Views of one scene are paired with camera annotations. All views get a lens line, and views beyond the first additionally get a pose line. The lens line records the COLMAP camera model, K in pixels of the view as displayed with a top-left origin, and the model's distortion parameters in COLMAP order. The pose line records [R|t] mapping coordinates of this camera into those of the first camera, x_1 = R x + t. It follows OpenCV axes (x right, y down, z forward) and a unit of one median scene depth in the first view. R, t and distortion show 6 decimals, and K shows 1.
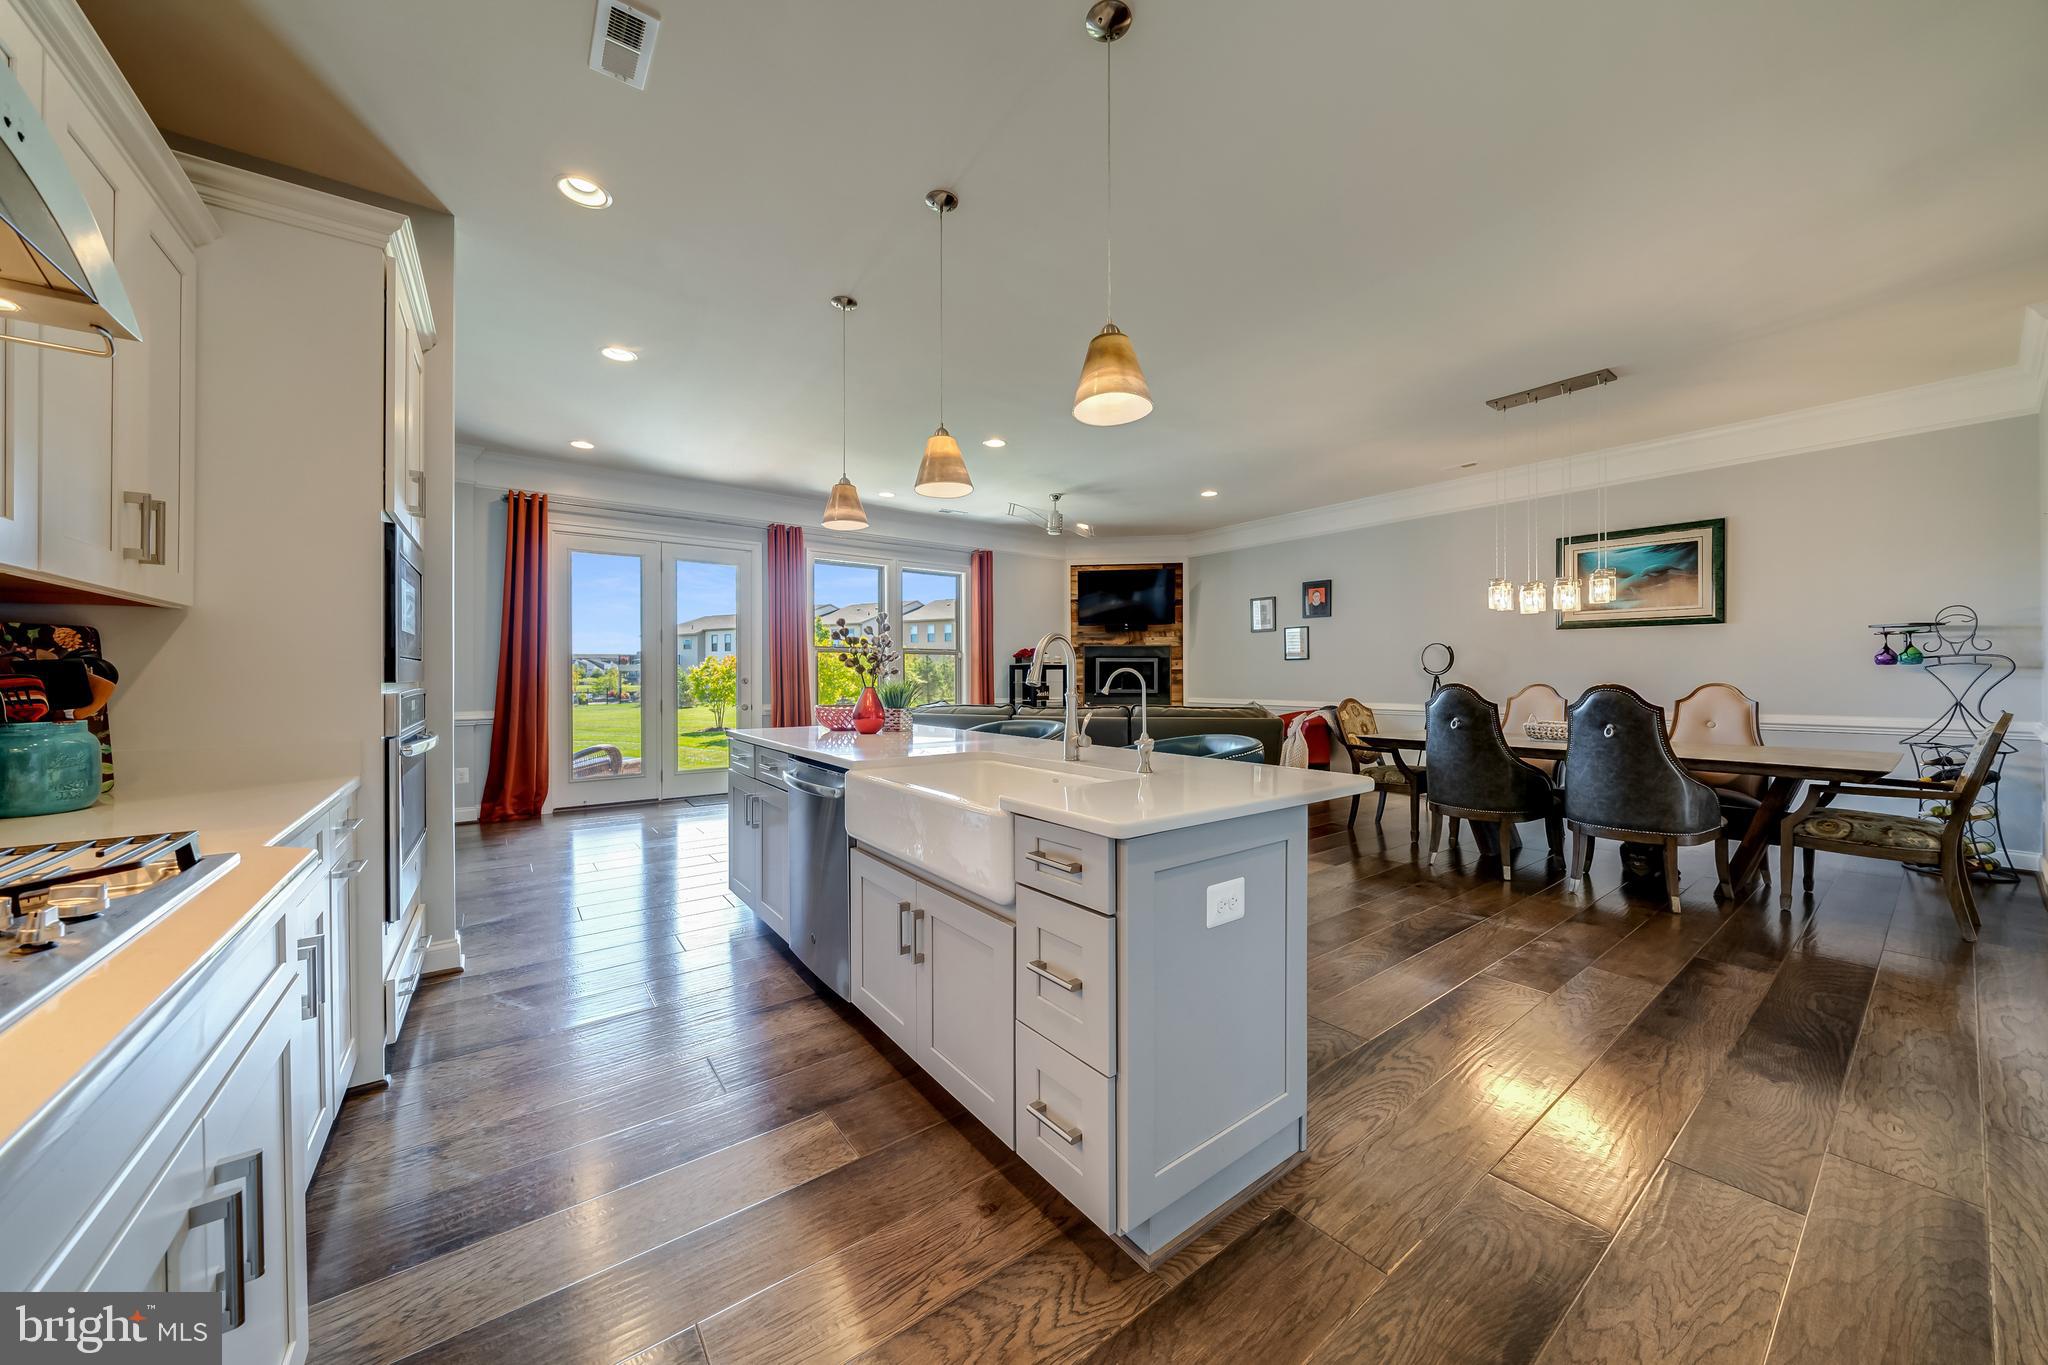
lens RADIAL K [[711.7, 0, 1020.4], [0, 711.7, 675.2], [0, 0, 1]] dist [-0.008270, 0.000242]
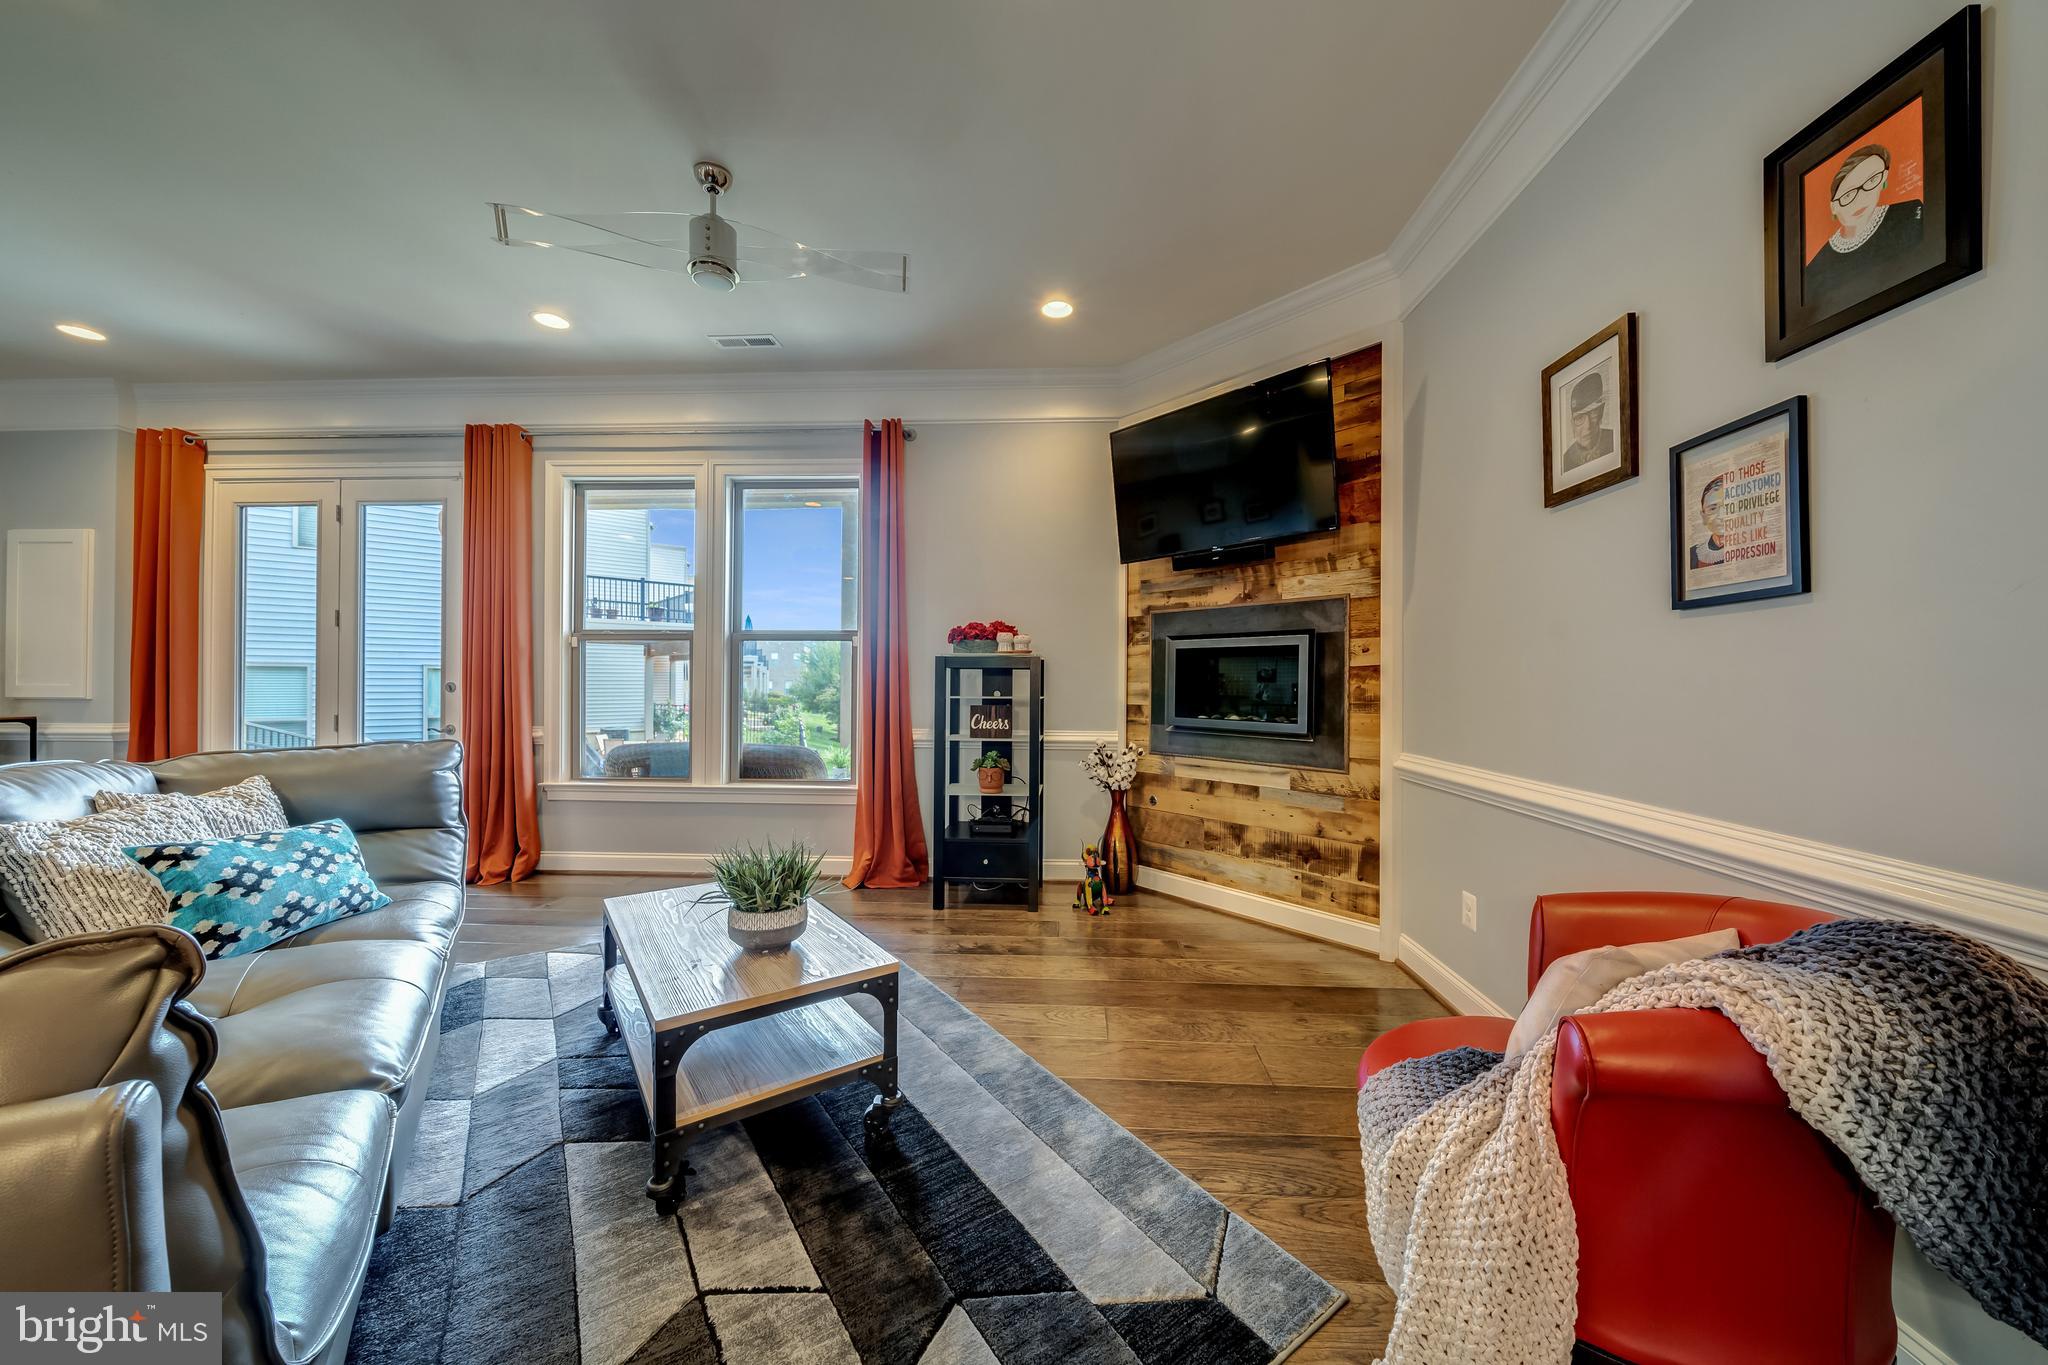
lens RADIAL K [[711.7, 0, 1056.6], [0, 711.7, 699.0], [0, 0, 1]] dist [-0.008270, 0.000242]
pose [[0.759678, 0.022107, -0.649923, 0.328332], [-0.013397, 0.999742, 0.018347, 0.003434], [0.650161, -0.005231, 0.759778, 0.650419]]
